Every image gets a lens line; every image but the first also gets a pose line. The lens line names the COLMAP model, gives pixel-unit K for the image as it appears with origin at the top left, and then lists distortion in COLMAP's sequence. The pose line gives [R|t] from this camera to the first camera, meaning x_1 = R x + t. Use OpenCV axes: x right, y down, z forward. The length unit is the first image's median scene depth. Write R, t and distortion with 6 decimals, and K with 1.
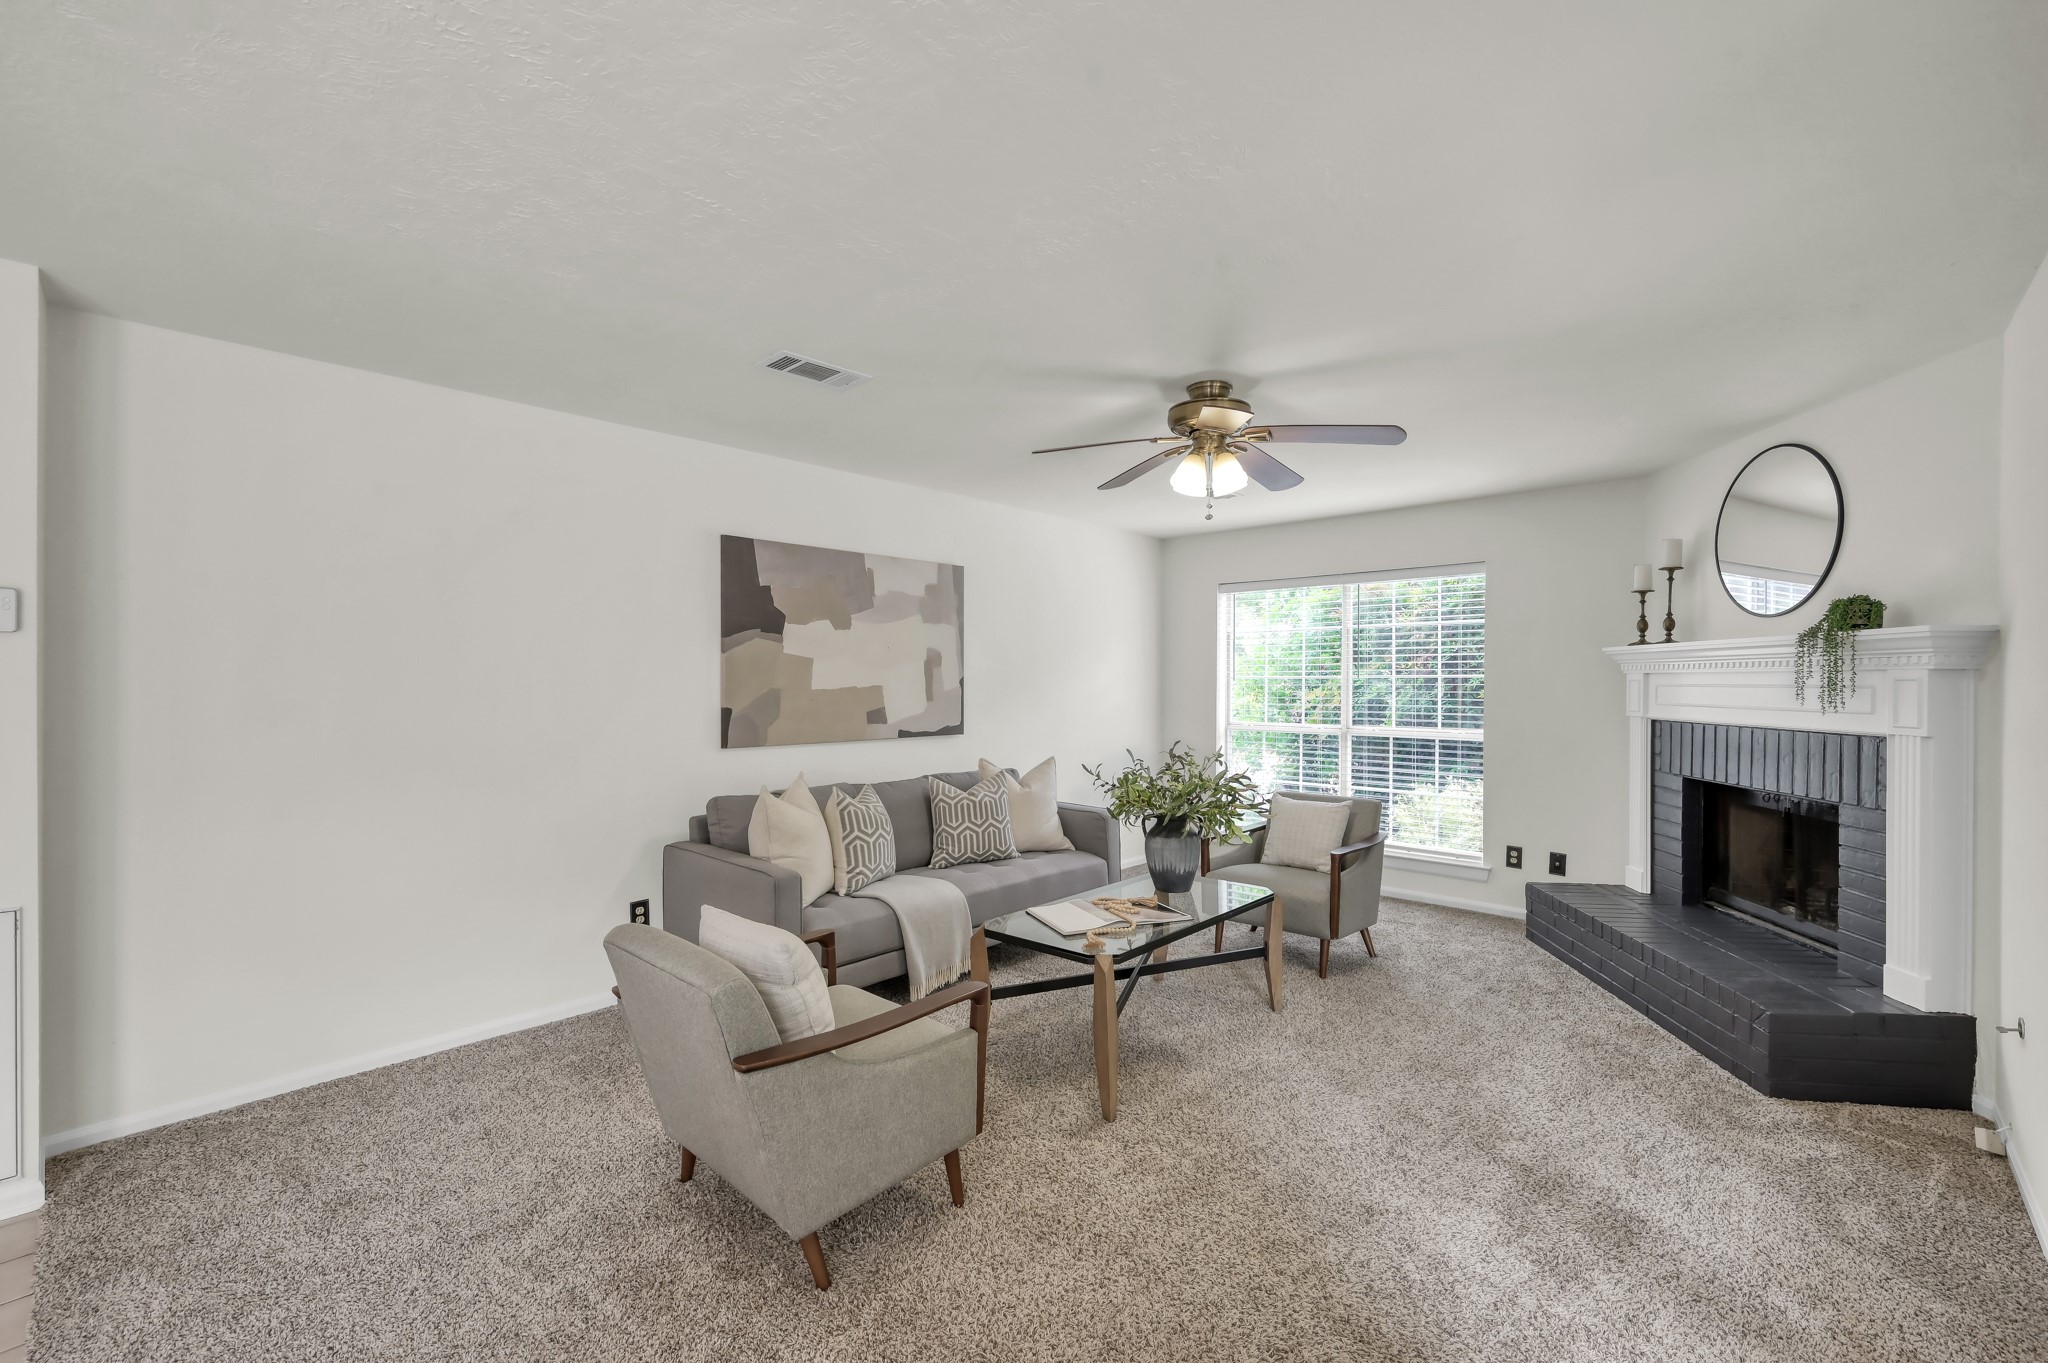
lens RADIAL K [[860.7, 0, 1025.3], [0, 860.7, 683.3], [0, 0, 1]] dist [-0.000300, 0.000262]
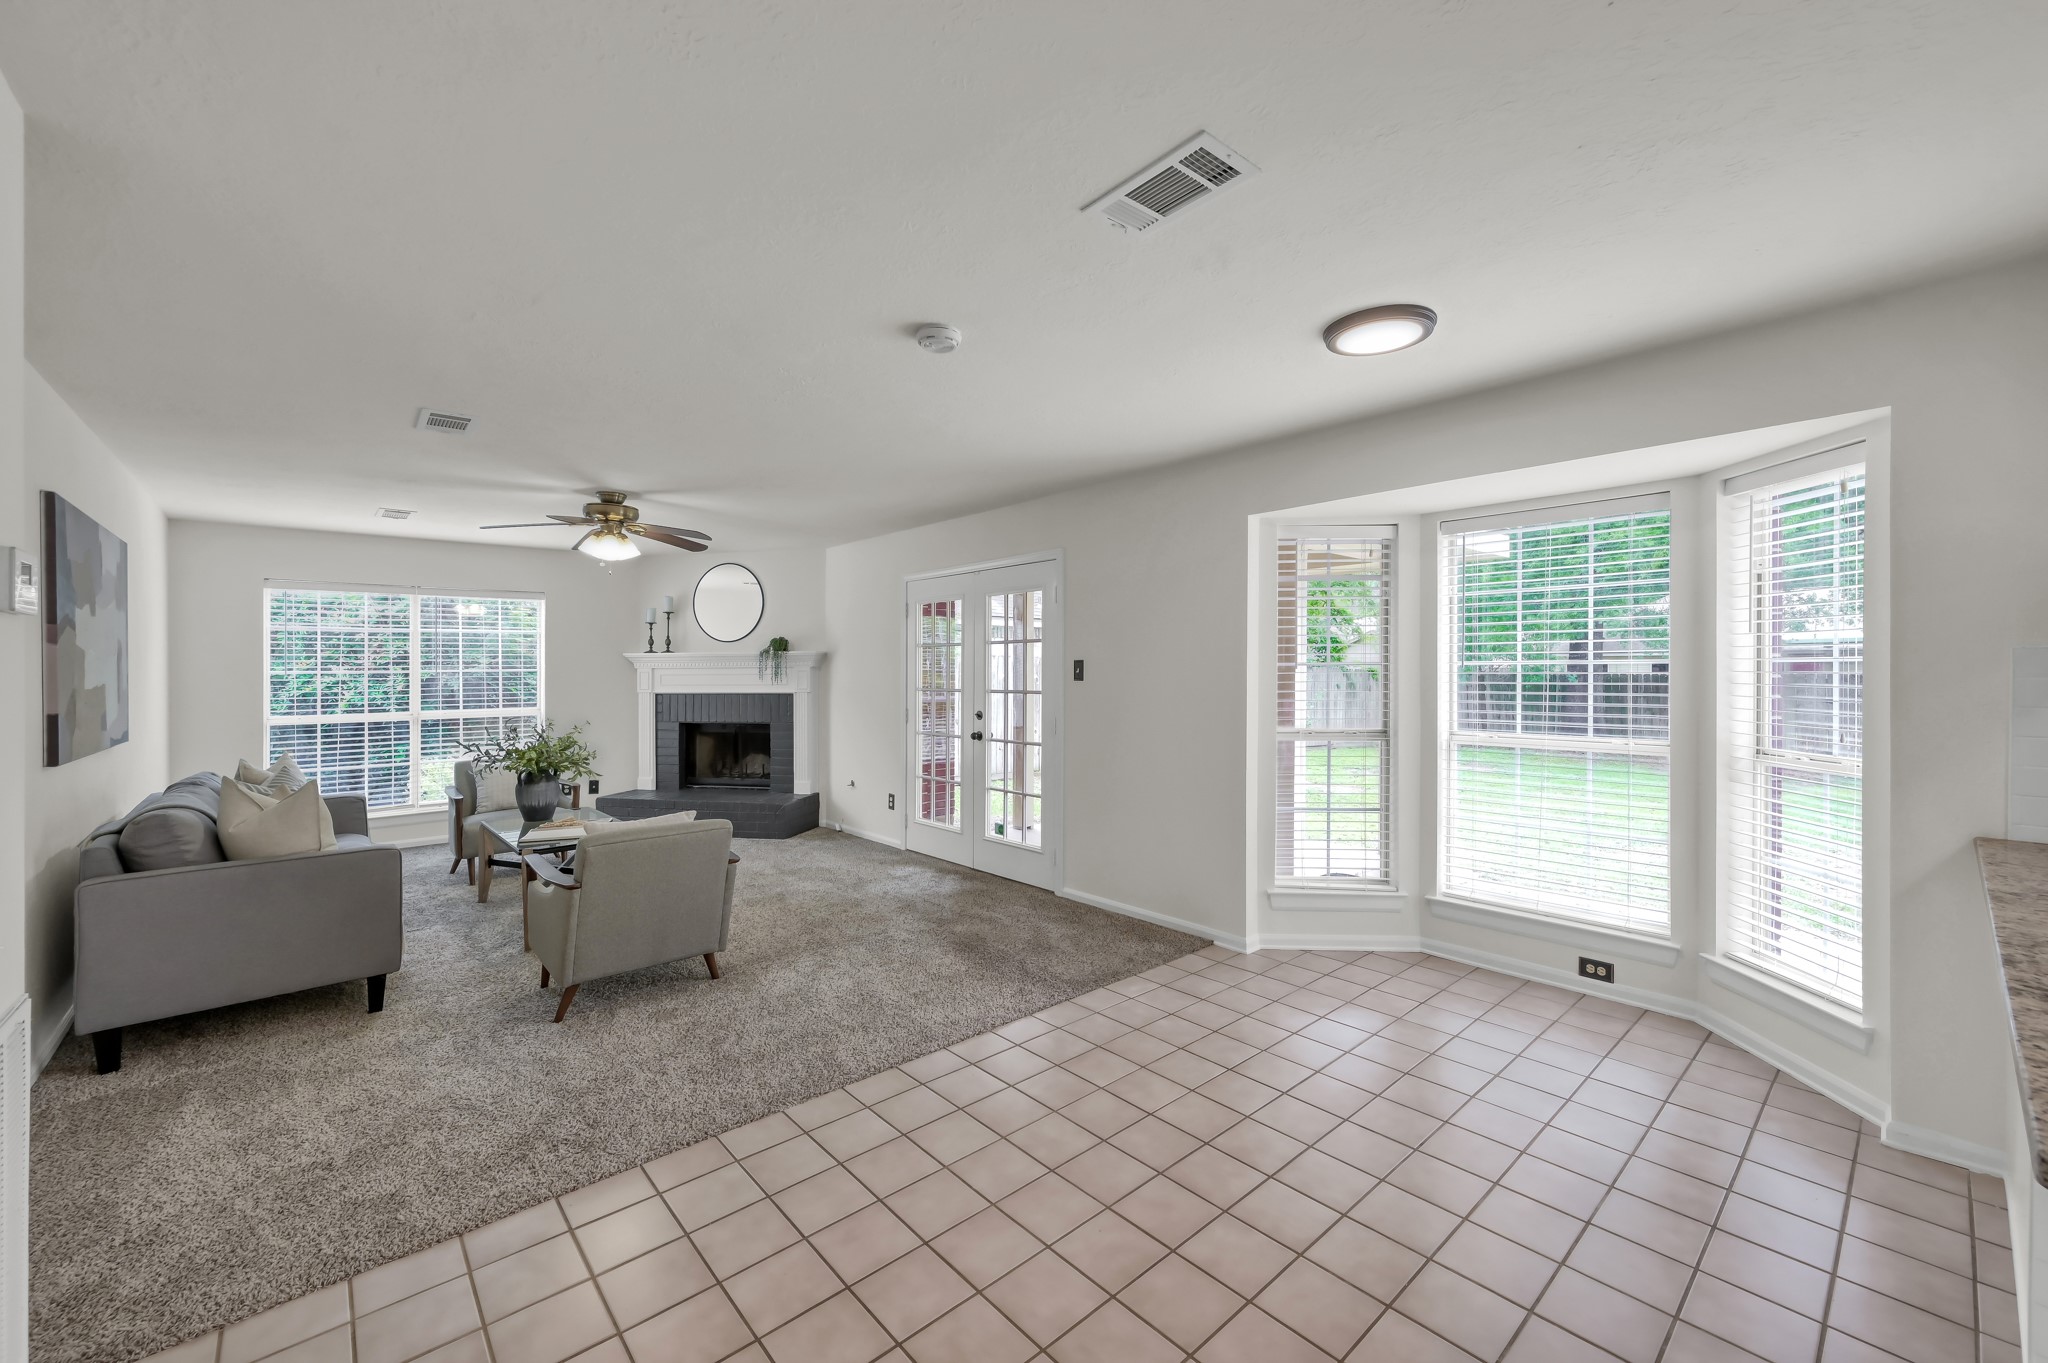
lens RADIAL K [[813.6, 0, 1024.8], [0, 813.6, 659.2], [0, 0, 1]] dist [0.000594, -0.000211]
pose [[0.096547, 0.009941, 0.995279, -1.134175], [0.011522, 0.999872, -0.011105, -0.003724], [-0.995262, 0.012539, 0.096420, 0.066905]]
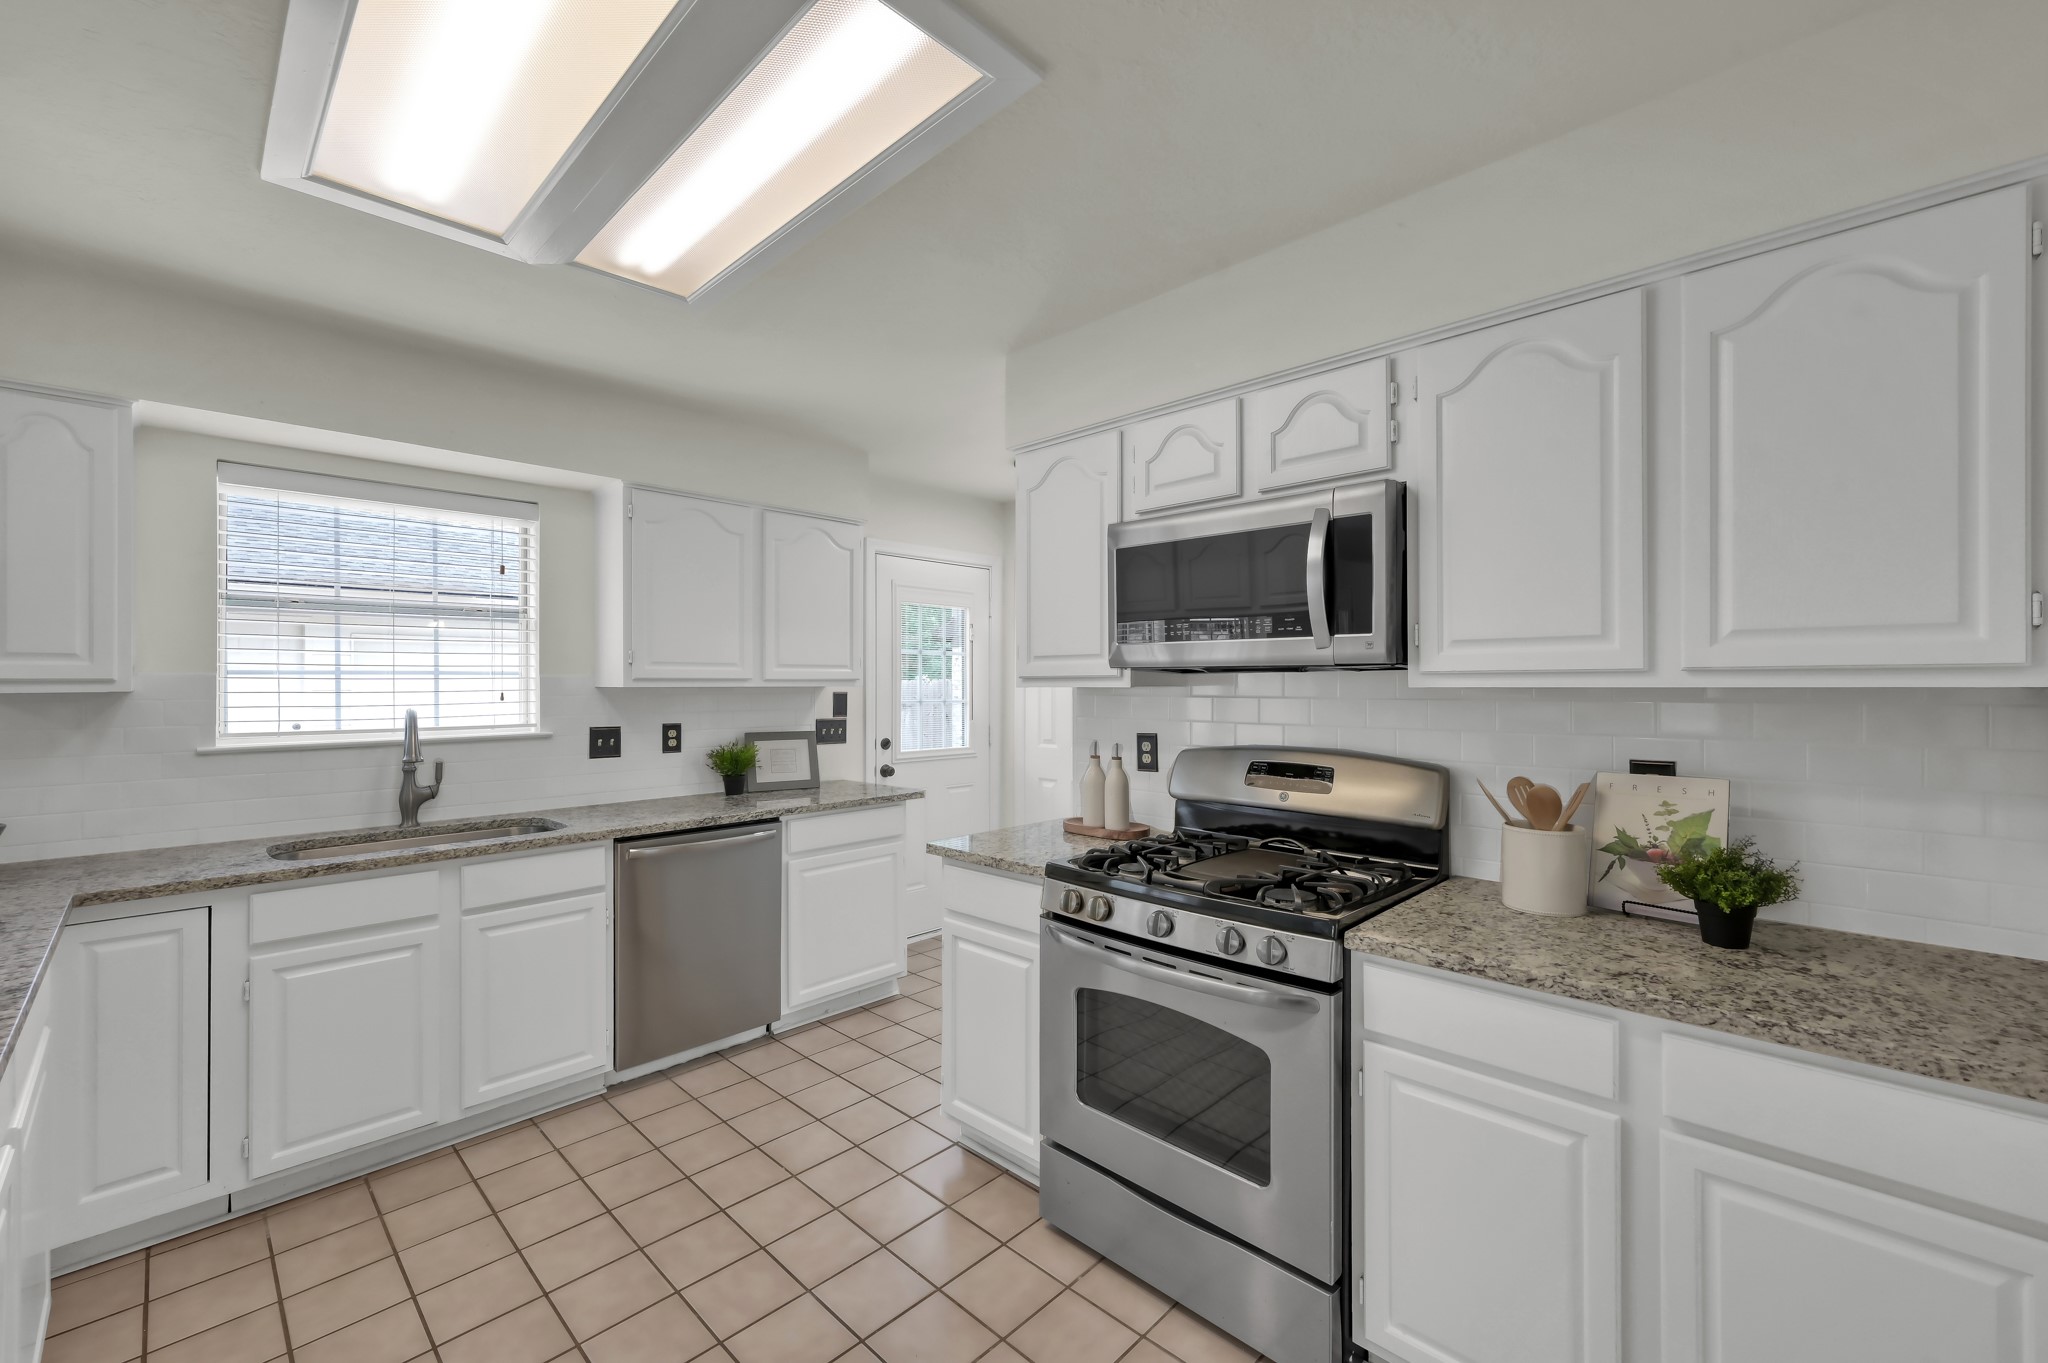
lens RADIAL K [[847.0, 0, 1023.6], [0, 847.0, 679.5], [0, 0, 1]] dist [0.000254, 0.000083]
pose [[-0.999645, 0.000565, 0.026631, 0.184860], [0.000485, 0.999995, -0.002975, -0.009904], [-0.026632, -0.002961, -0.999641, 1.625082]]
